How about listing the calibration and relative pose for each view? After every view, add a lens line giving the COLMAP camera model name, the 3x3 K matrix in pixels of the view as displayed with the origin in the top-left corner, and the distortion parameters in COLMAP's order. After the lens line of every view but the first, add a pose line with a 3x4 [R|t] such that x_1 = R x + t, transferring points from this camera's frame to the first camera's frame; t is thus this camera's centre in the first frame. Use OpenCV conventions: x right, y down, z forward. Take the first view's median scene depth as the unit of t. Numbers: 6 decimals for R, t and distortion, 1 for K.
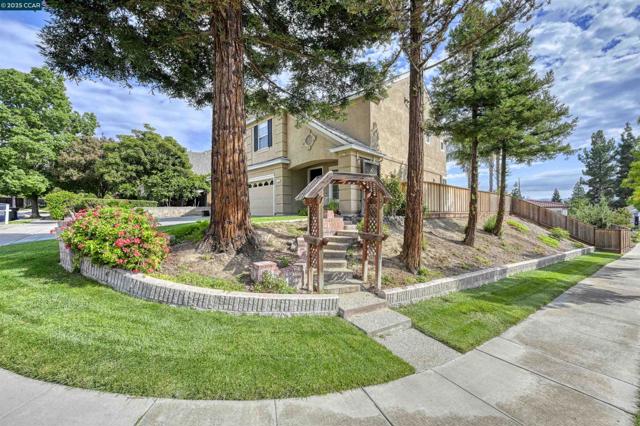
lens RADIAL K [[253.5, 0, 322.0], [0, 253.5, 213.5], [0, 0, 1]] dist [-0.001221, 0.000579]
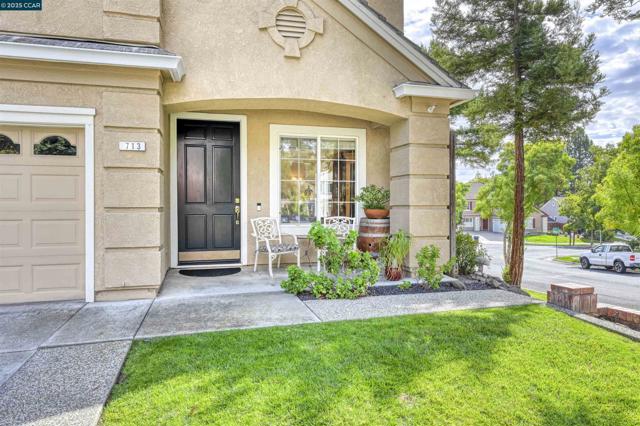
lens RADIAL K [[436.4, 0, 320.0], [0, 436.4, 213.0], [0, 0, 1]] dist [0.001667, 0.000485]
pose [[0.506048, 0.000095, 0.862505, -0.283940], [0.001080, 0.999999, -0.000744, -0.046186], [-0.862505, 0.001308, 0.506047, 0.444218]]
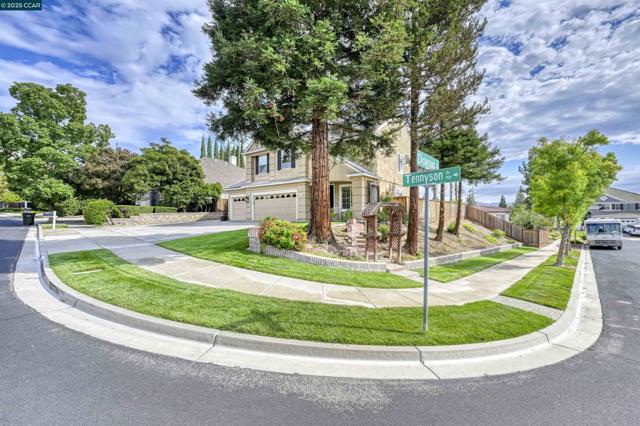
lens RADIAL K [[253.5, 0, 322.0], [0, 253.5, 213.5], [0, 0, 1]] dist [-0.001221, 0.000579]
pose [[0.992507, 0.002008, 0.122168, -0.152309], [-0.000898, 0.999958, -0.009136, -0.012519], [-0.122182, 0.008958, 0.992467, -0.213298]]
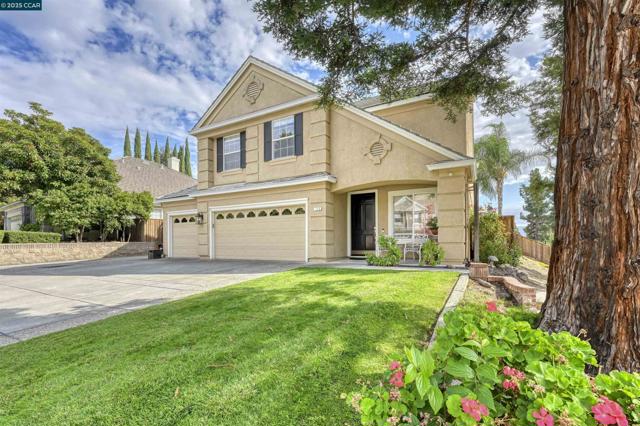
lens RADIAL K [[290.5, 0, 322.1], [0, 290.5, 244.8], [0, 0, 1]] dist [0.000062, 0.000526]
pose [[0.968219, 0.004027, 0.250070, -0.232810], [-0.004143, 0.999991, -0.000062, -0.024592], [-0.250068, -0.000977, 0.968228, 0.185483]]
